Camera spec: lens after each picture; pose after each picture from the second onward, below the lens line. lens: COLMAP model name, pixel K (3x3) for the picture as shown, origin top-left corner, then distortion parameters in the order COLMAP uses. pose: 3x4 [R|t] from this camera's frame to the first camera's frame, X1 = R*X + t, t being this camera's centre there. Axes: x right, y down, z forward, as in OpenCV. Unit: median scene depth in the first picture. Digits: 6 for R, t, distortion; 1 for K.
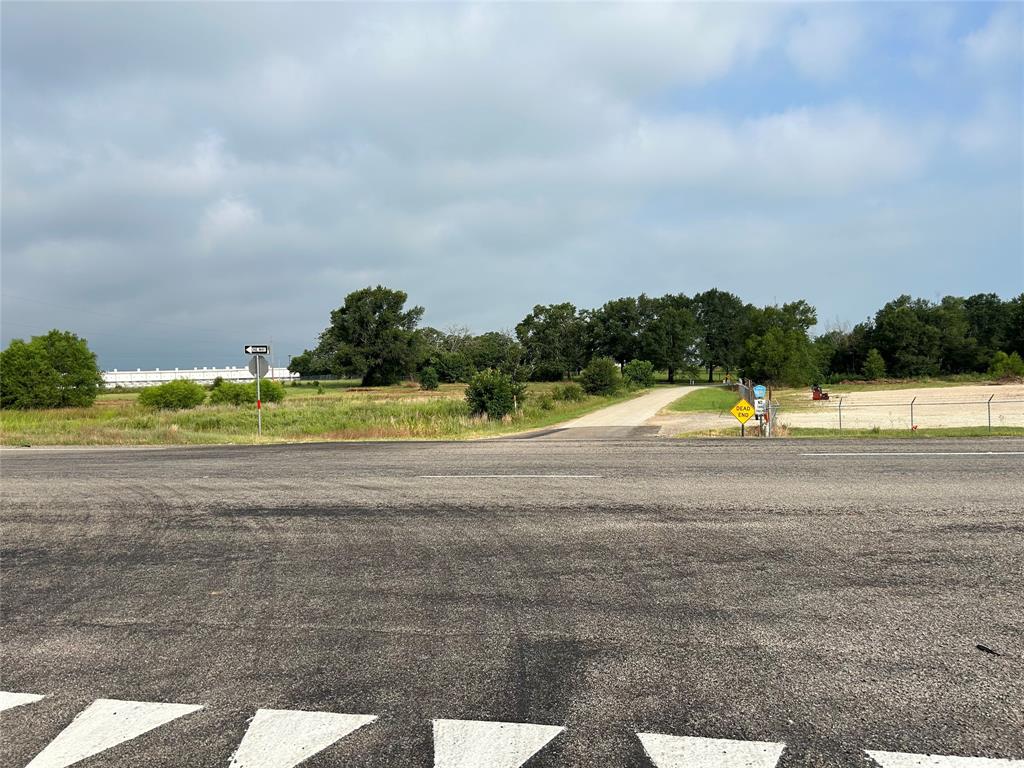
lens RADIAL K [[784.6, 0, 517.0], [0, 784.6, 387.8], [0, 0, 1]] dist [0.069050, -0.086719]
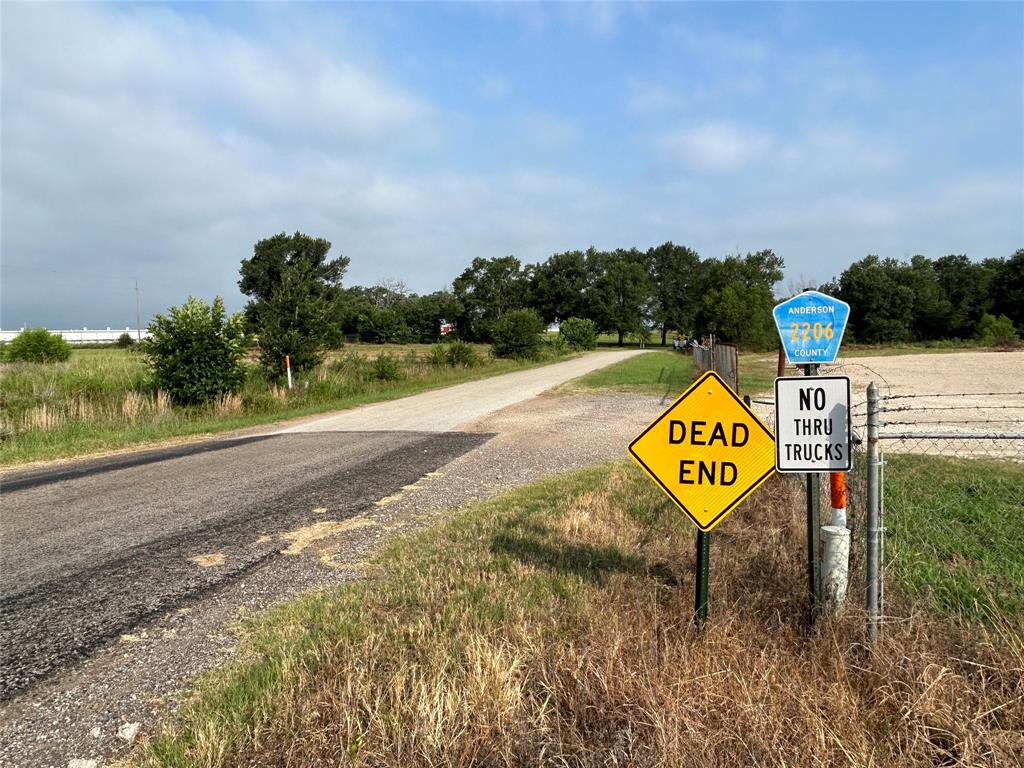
lens RADIAL K [[646.8, 0, 551.0], [0, 646.8, 391.3], [0, 0, 1]] dist [0.011221, 0.002135]
pose [[0.998258, 0.009747, 0.058194, 0.088071], [-0.013146, 0.998211, 0.058323, 0.003533], [-0.057522, -0.058986, 0.996600, 0.310523]]
